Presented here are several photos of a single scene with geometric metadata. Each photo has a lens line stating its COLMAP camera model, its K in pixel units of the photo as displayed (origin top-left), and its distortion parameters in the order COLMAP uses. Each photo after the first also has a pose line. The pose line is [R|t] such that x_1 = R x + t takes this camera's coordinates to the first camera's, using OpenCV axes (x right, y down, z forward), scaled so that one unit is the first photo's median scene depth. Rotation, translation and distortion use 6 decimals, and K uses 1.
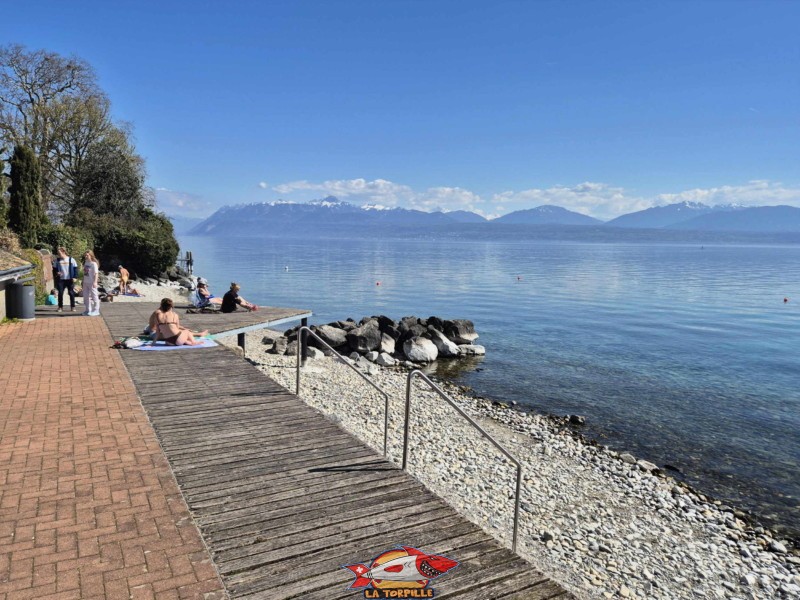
lens RADIAL K [[587.2, 0, 393.7], [0, 587.2, 300.2], [0, 0, 1]] dist [0.059216, -0.032200]
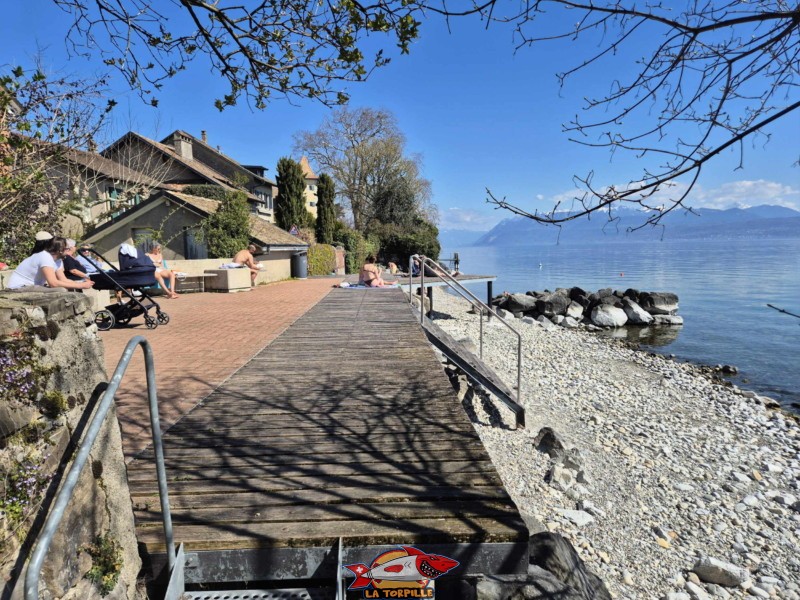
lens RADIAL K [[533.8, 0, 387.0], [0, 533.8, 296.9], [0, 0, 1]] dist [0.066774, -0.054151]
pose [[0.880049, 0.004992, -0.474856, 0.066676], [-0.010351, 0.999909, -0.008671, 0.025718], [0.474769, 0.012546, 0.880021, -0.030371]]
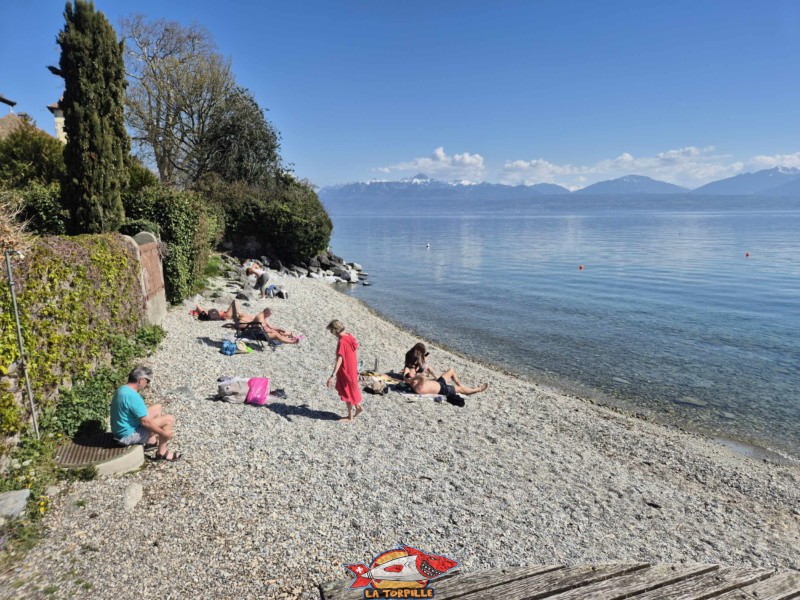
lens RADIAL K [[533.8, 0, 409.7], [0, 533.8, 302.5], [0, 0, 1]] dist [0.066774, -0.054151]
pose [[0.992118, -0.001621, -0.125293, -0.177847], [0.009319, 0.998101, 0.060882, -0.030556], [0.124956, -0.061570, 0.990250, 0.333451]]
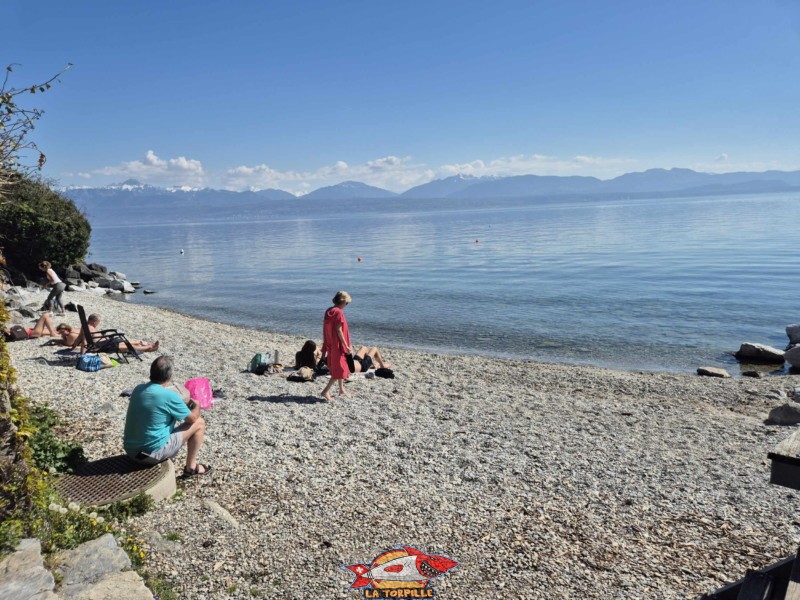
lens RADIAL K [[533.8, 0, 392.3], [0, 533.8, 297.2], [0, 0, 1]] dist [0.066774, -0.054151]
pose [[0.942343, -0.108177, 0.316683, -0.245289], [0.092444, 0.993637, 0.064337, -0.021956], [-0.321627, -0.031352, 0.946347, 0.345270]]
